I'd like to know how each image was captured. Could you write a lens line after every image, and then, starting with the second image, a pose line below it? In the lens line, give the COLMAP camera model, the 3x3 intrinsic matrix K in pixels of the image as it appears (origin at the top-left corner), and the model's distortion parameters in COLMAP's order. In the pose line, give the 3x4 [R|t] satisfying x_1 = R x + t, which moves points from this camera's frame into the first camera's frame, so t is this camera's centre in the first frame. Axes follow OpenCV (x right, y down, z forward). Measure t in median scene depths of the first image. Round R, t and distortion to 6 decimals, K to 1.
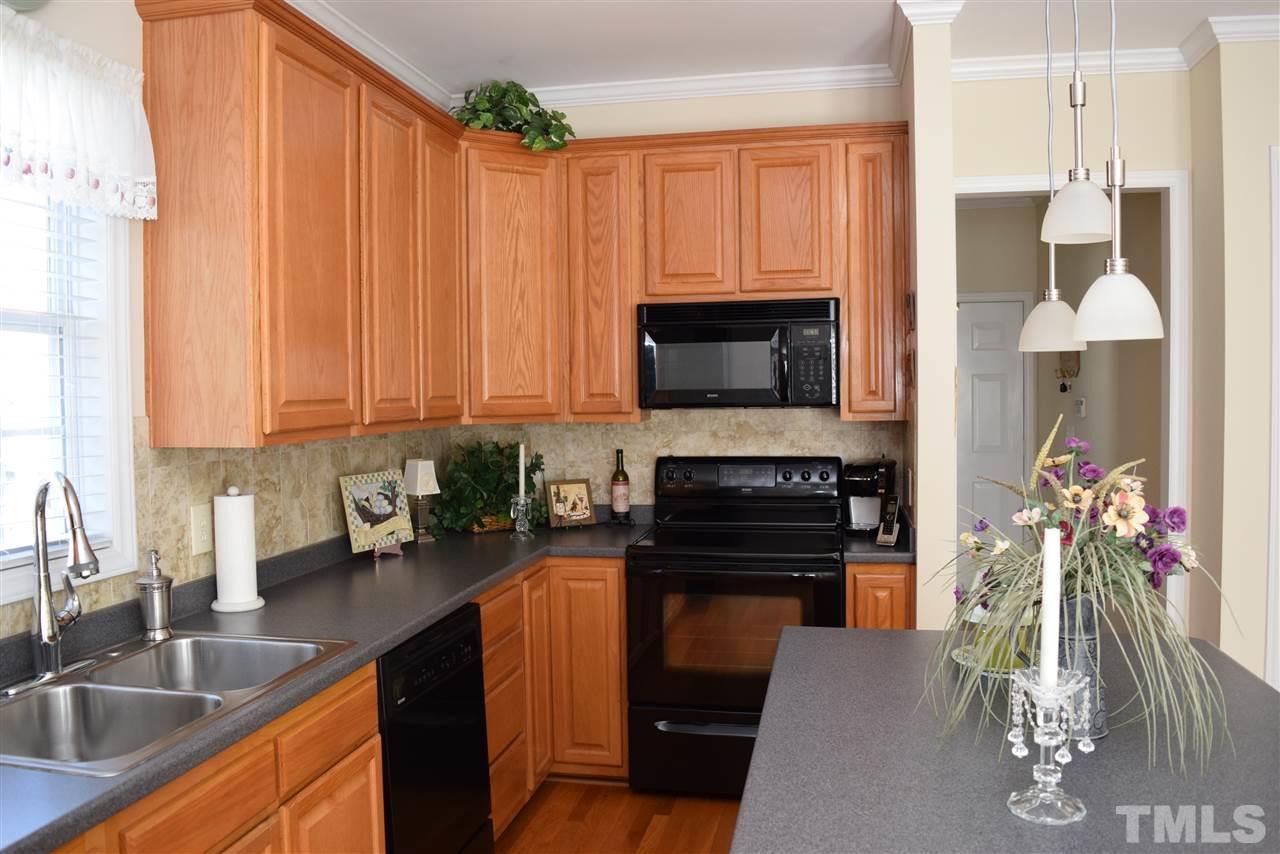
lens RADIAL K [[987.0, 0, 640.0], [0, 987.0, 427.0], [0, 0, 1]] dist [-0.085851, 0.003584]
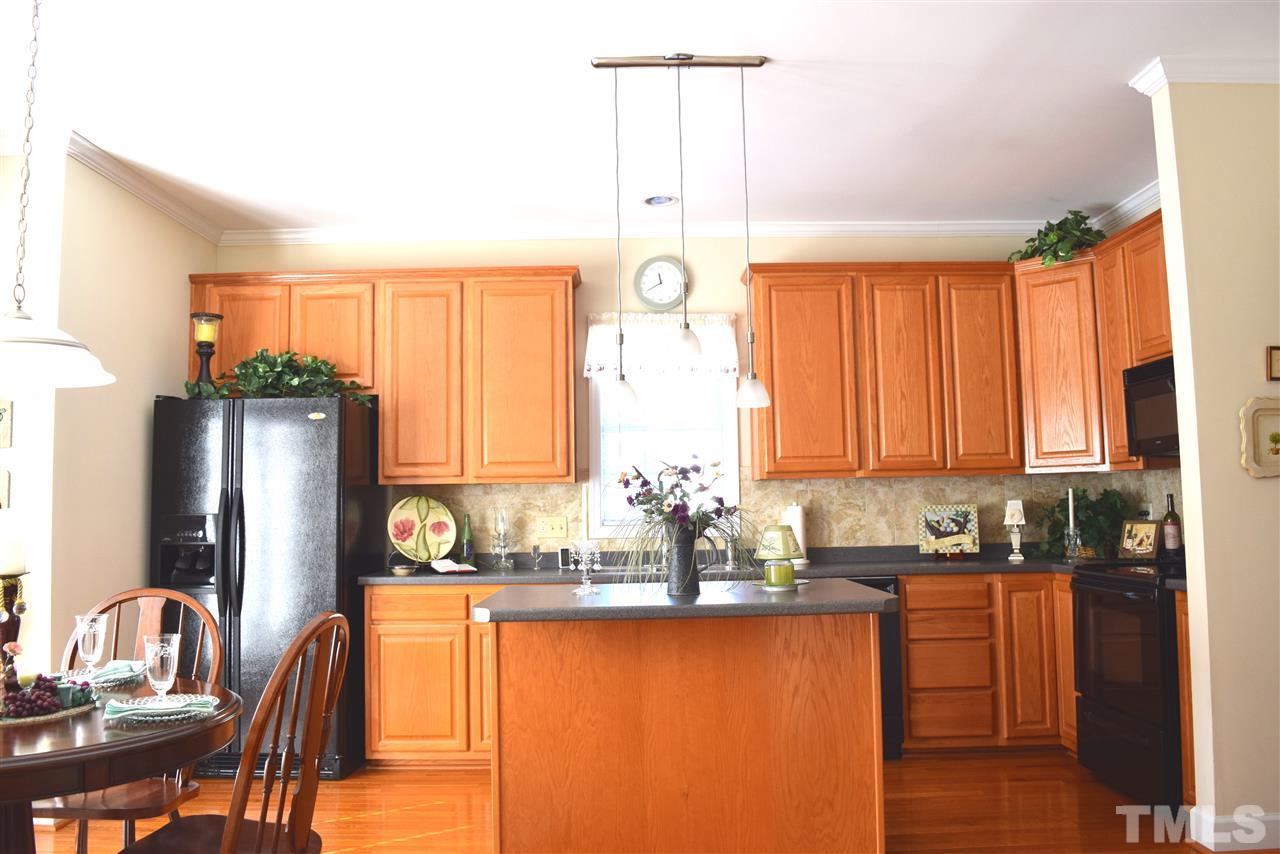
lens RADIAL K [[987.0, 0, 640.0], [0, 987.0, 427.0], [0, 0, 1]] dist [-0.085851, 0.003584]
pose [[0.210293, -0.073137, -0.974899, 1.155751], [-0.023228, 0.996542, -0.079772, 0.059698], [0.977362, 0.039421, 0.207867, 0.206475]]
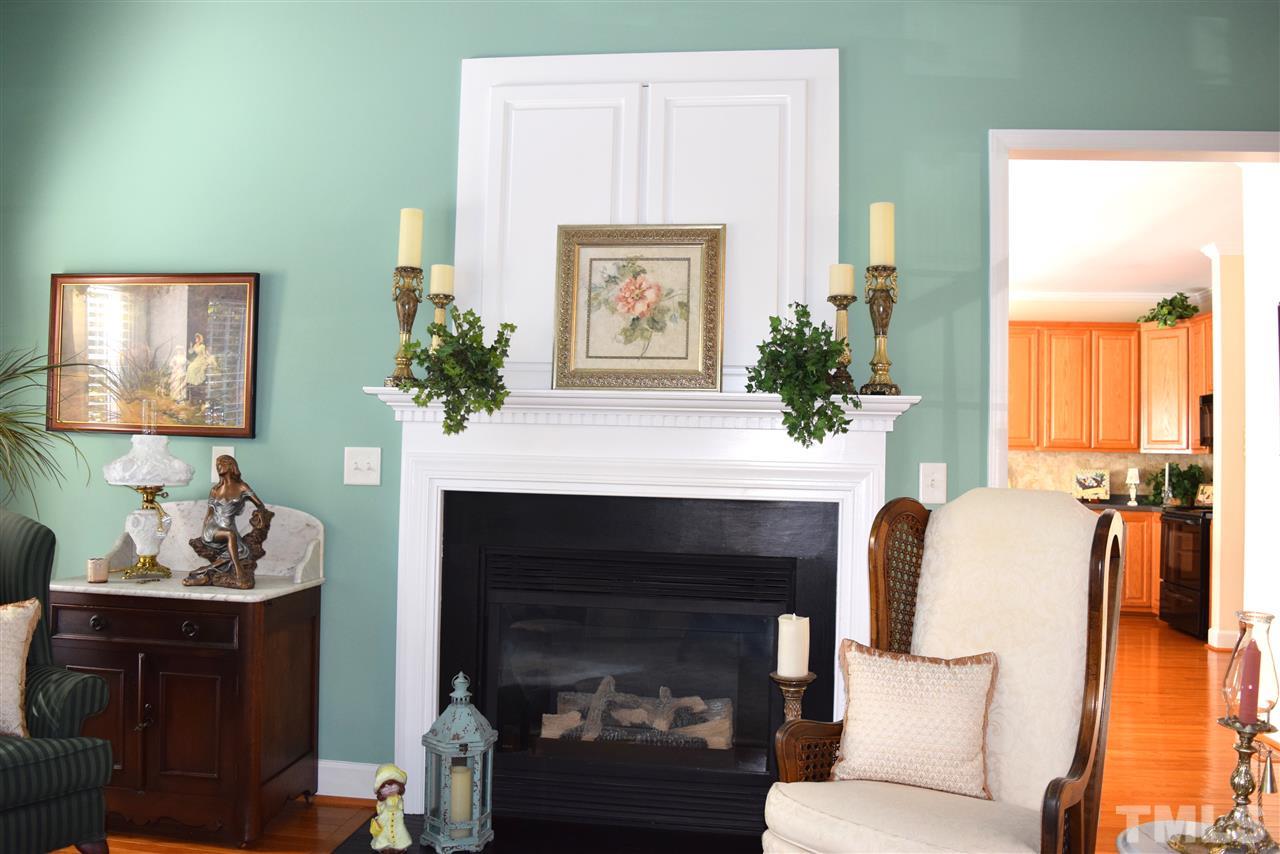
lens RADIAL K [[987.0, 0, 640.0], [0, 987.0, 427.0], [0, 0, 1]] dist [-0.085851, 0.003584]
pose [[0.071277, -0.018882, -0.997278, 2.175874], [-0.063691, 0.997694, -0.023442, 0.071300], [0.995421, 0.065188, 0.069910, -0.344468]]
